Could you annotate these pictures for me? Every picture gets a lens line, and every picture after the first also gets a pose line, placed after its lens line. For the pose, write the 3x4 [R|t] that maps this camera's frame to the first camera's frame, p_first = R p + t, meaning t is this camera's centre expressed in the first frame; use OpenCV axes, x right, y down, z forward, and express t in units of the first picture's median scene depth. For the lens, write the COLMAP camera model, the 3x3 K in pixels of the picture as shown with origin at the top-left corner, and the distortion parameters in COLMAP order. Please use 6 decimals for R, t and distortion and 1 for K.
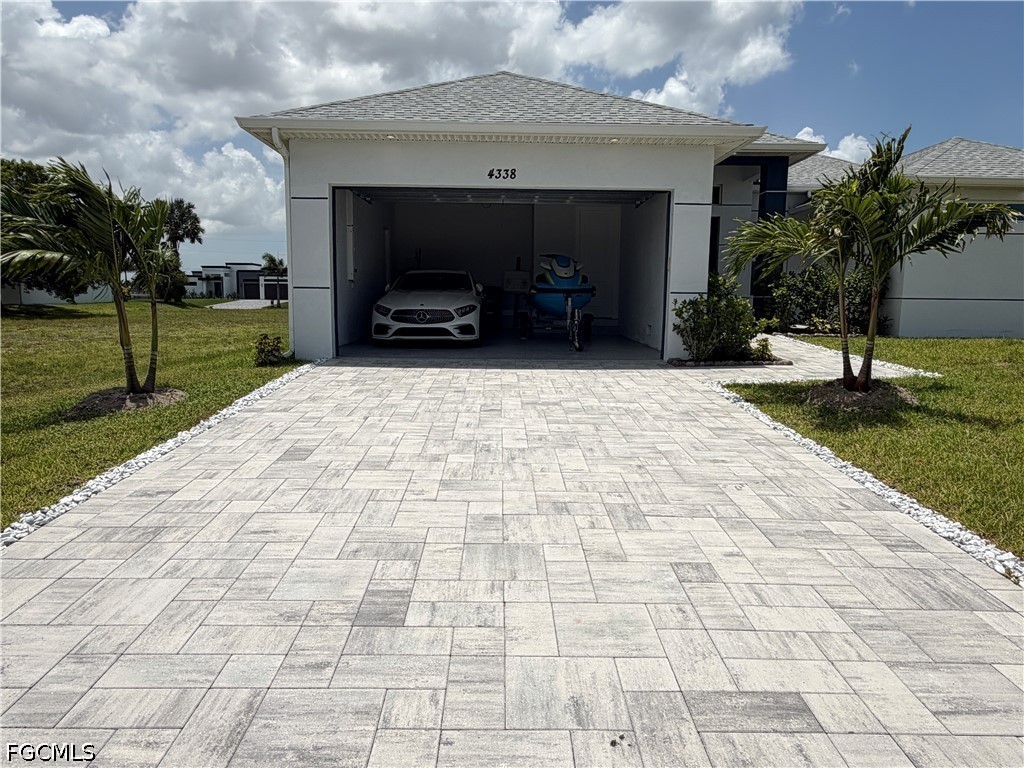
lens RADIAL K [[696.3, 0, 512.0], [0, 696.3, 384.0], [0, 0, 1]] dist [0.002381, -0.000065]
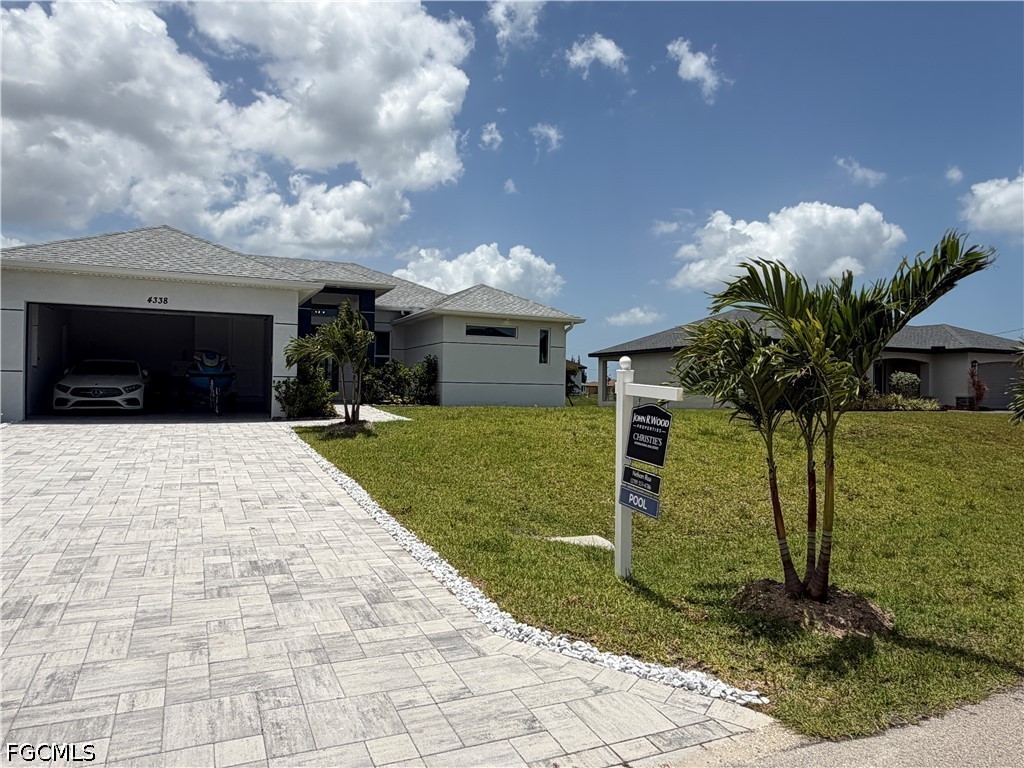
lens RADIAL K [[696.3, 0, 512.0], [0, 696.3, 384.0], [0, 0, 1]] dist [0.002381, -0.000065]
pose [[0.916209, 0.003701, 0.400684, 0.075130], [0.047213, 0.991995, -0.117121, 0.090108], [-0.397910, 0.126225, 0.908700, -0.608841]]
